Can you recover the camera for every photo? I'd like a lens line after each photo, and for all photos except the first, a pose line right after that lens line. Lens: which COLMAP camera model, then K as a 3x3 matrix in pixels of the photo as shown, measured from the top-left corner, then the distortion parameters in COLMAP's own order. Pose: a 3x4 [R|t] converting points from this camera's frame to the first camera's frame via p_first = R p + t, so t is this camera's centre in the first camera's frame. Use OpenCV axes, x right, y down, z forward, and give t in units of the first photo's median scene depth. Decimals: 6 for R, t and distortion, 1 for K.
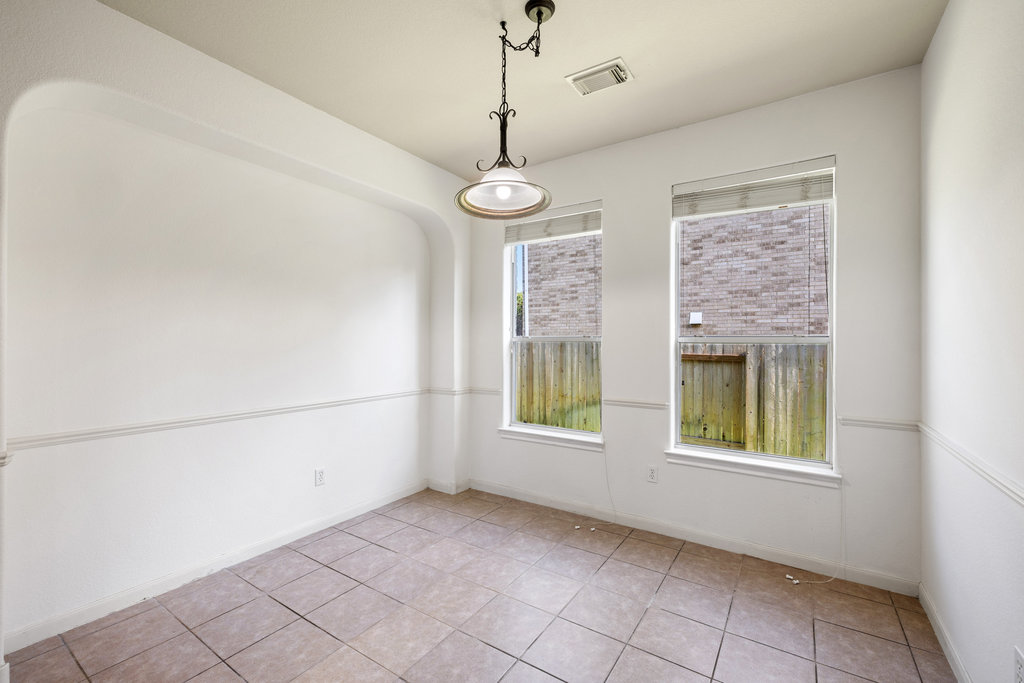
lens RADIAL K [[429.3, 0, 509.0], [0, 429.3, 336.5], [0, 0, 1]] dist [0.000922, 0.000428]
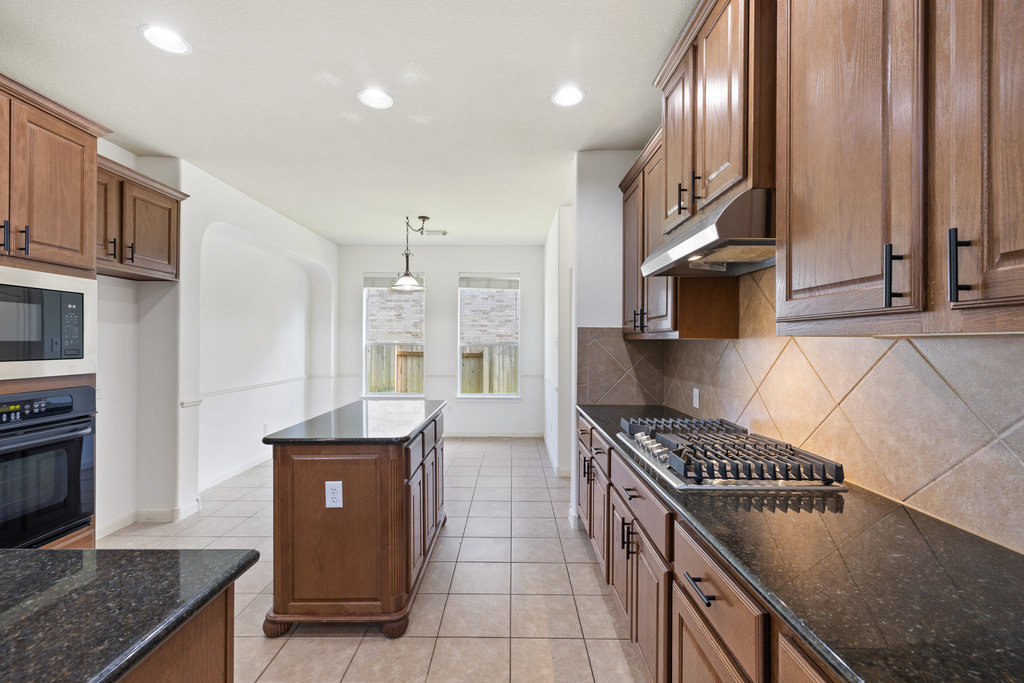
lens RADIAL K [[430.0, 0, 508.7], [0, 430.0, 341.5], [0, 0, 1]] dist [0.001534, 0.000541]
pose [[0.834673, 0.000545, 0.550745, -0.521939], [-0.005107, 0.999964, 0.006751, -0.019879], [-0.550722, -0.008447, 0.834646, -0.817479]]
